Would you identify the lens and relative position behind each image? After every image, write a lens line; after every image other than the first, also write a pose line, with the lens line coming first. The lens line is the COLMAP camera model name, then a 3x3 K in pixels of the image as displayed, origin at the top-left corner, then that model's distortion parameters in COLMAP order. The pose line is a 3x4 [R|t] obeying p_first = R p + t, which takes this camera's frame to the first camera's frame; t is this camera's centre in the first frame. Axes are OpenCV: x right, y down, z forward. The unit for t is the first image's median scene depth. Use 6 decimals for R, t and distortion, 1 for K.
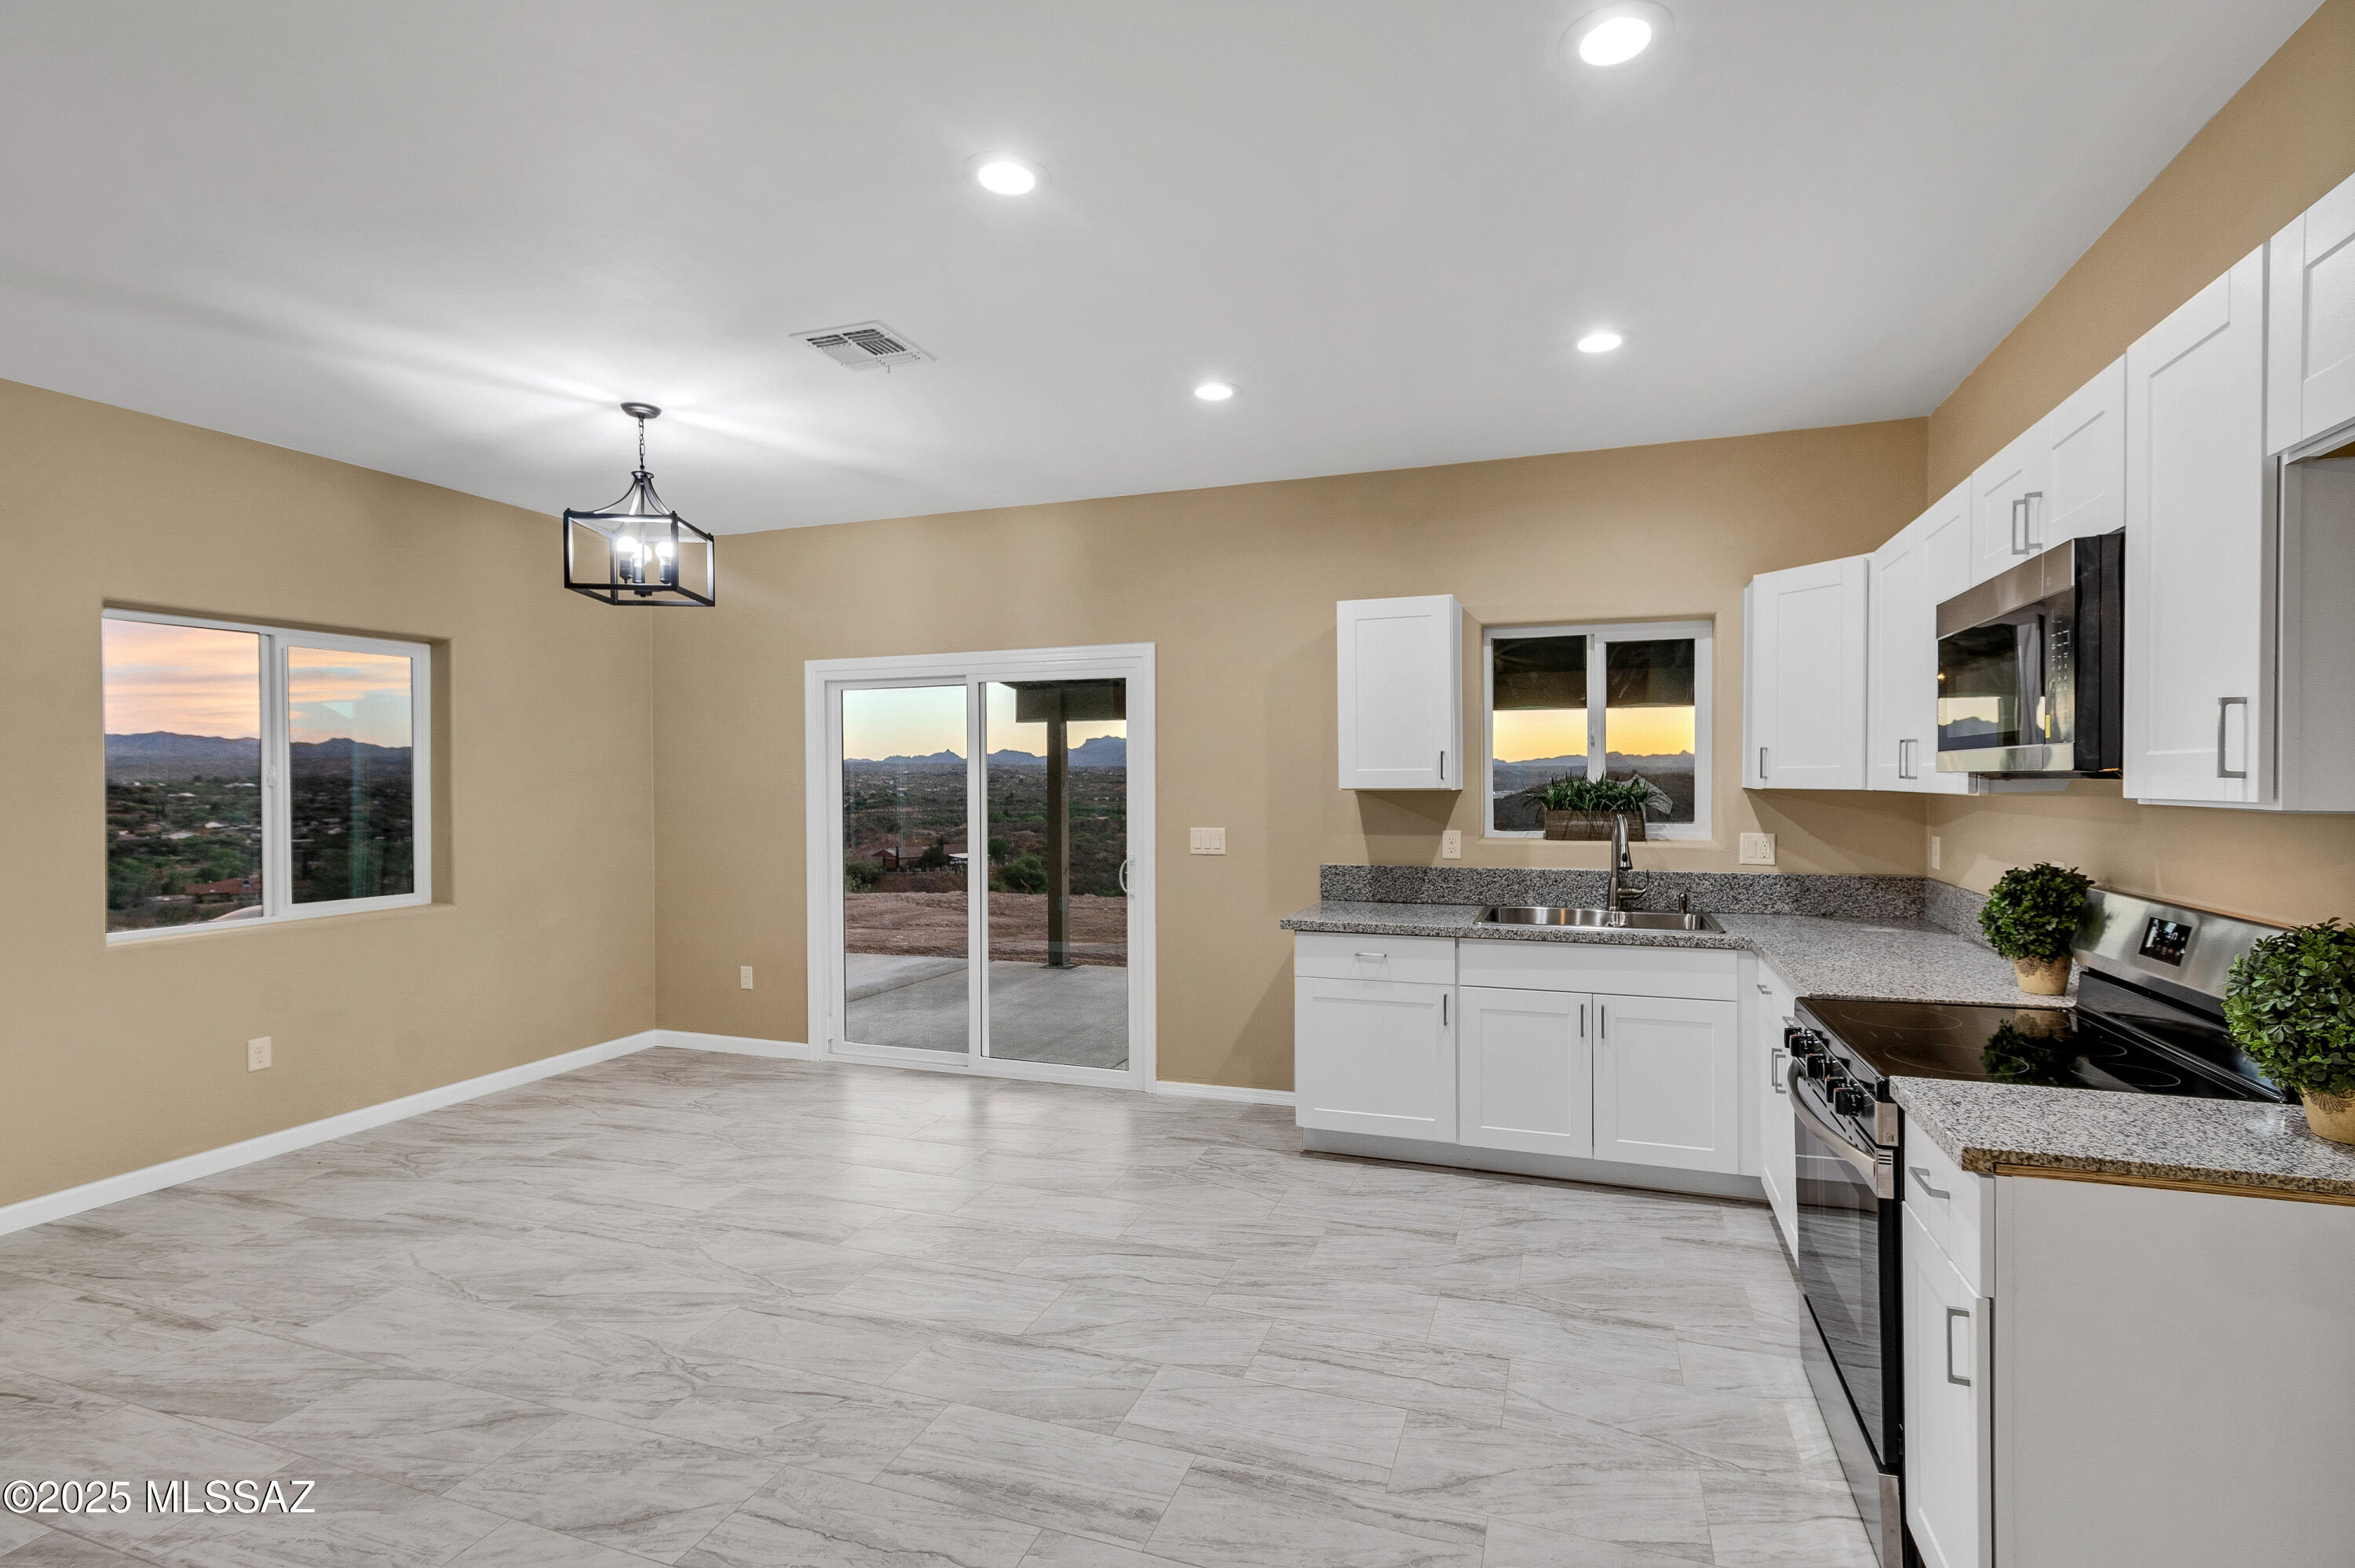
lens RADIAL K [[1093.5, 0, 1217.2], [0, 1093.5, 790.7], [0, 0, 1]] dist [0.001489, -0.000325]
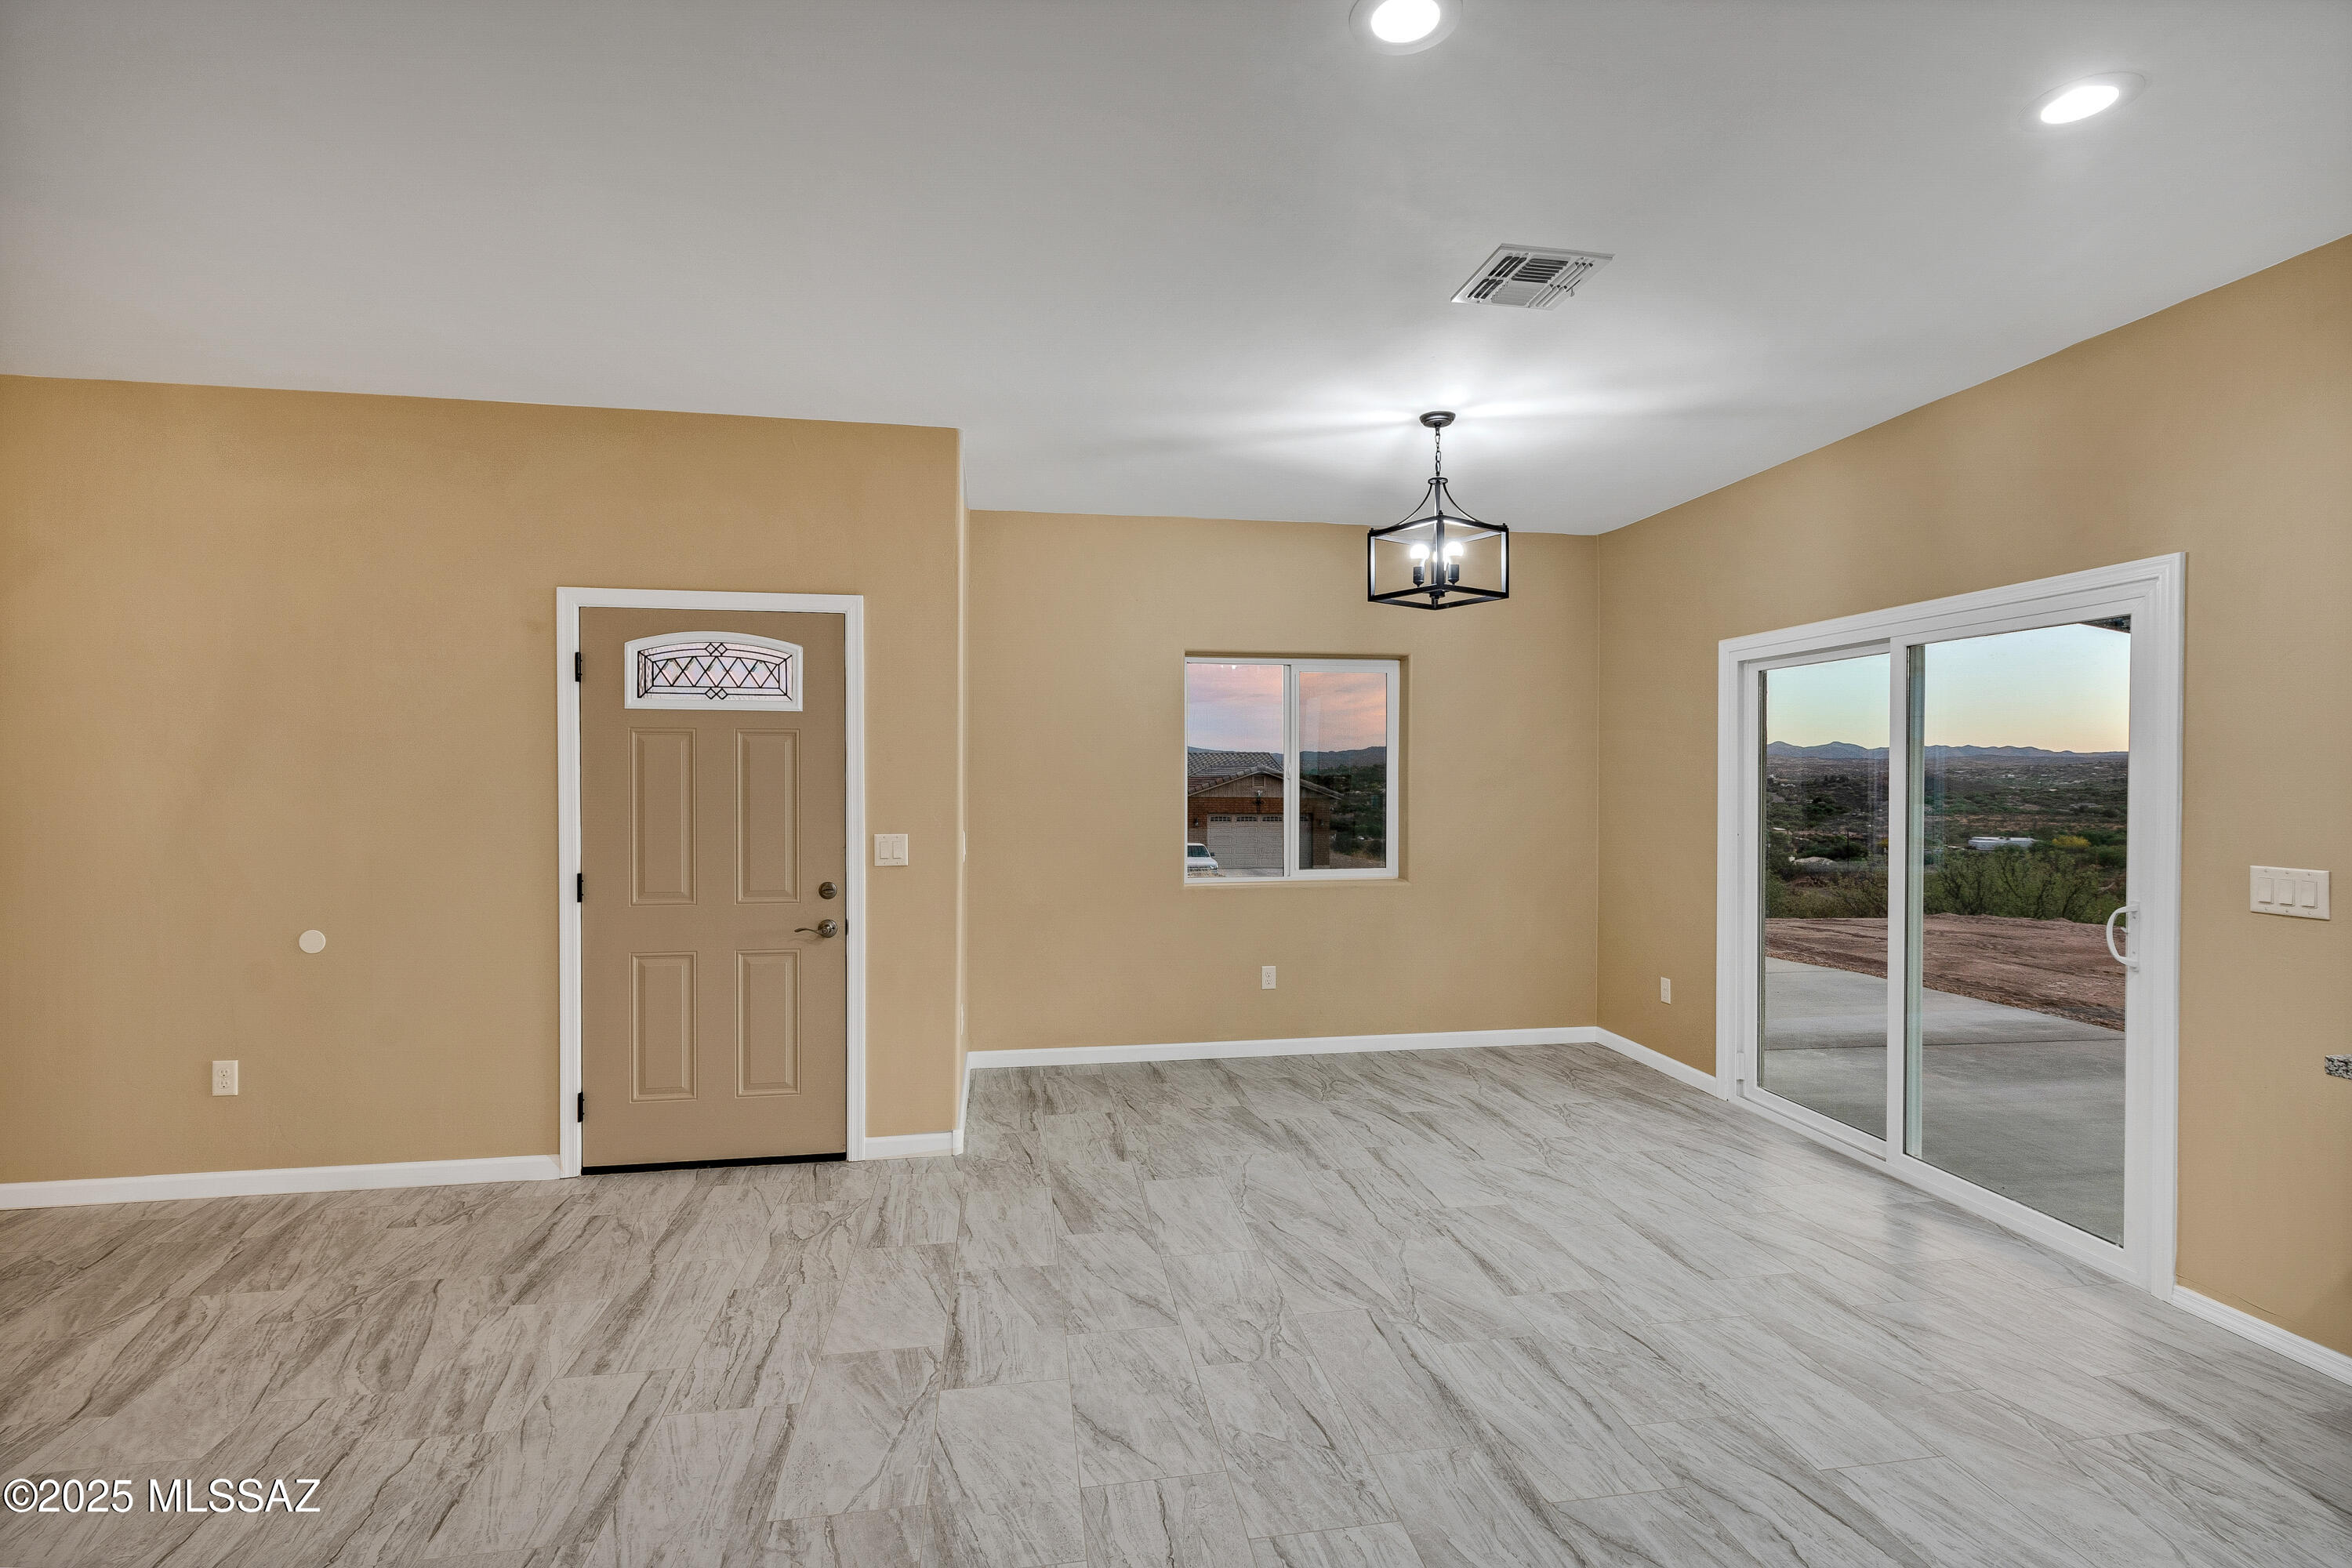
lens RADIAL K [[1082.1, 0, 1193.0], [0, 1082.1, 785.9], [0, 0, 1]] dist [0.001542, -0.003769]
pose [[0.472145, 0.014530, -0.881401, 0.253817], [-0.015540, 0.999846, 0.008159, -0.004393], [0.881384, 0.009845, 0.472299, 0.291380]]
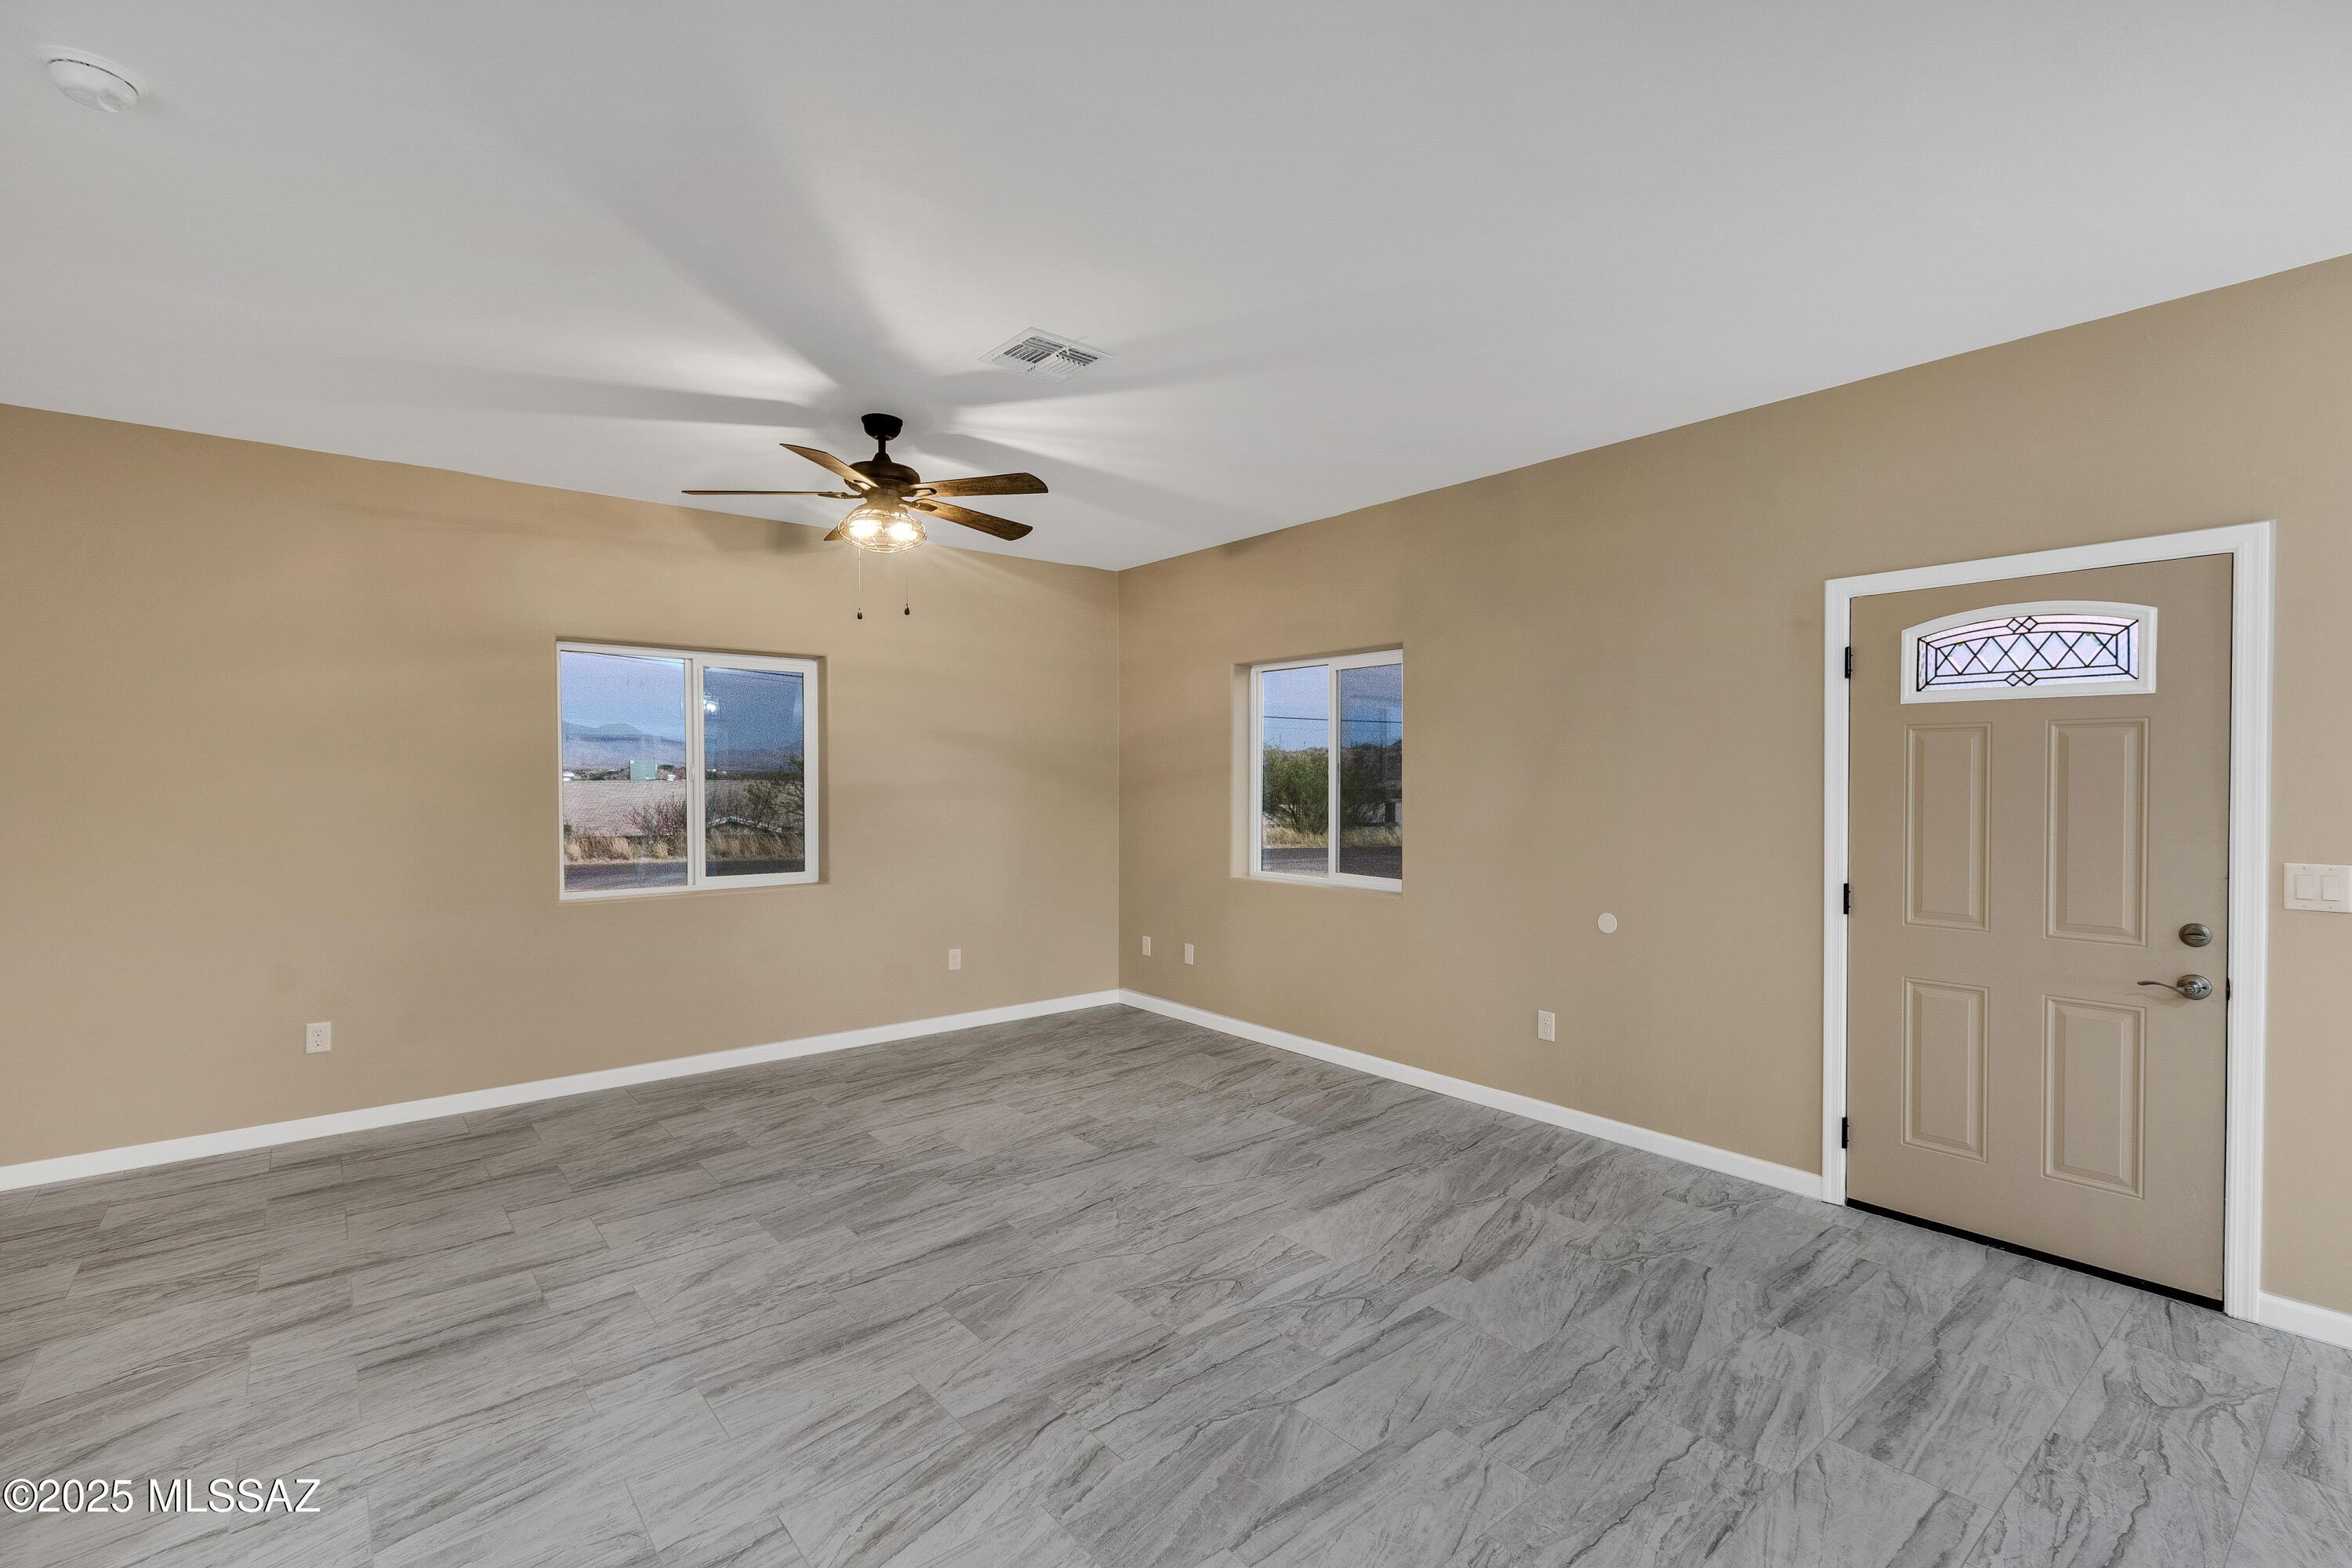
lens RADIAL K [[1032.3, 0, 1202.0], [0, 1032.3, 787.1], [0, 0, 1]] dist [0.001411, -0.000512]
pose [[-0.532364, 0.012293, -0.846426, 0.168289], [-0.007888, 0.999779, 0.019482, -0.003151], [0.846479, 0.017048, -0.532150, 0.269671]]
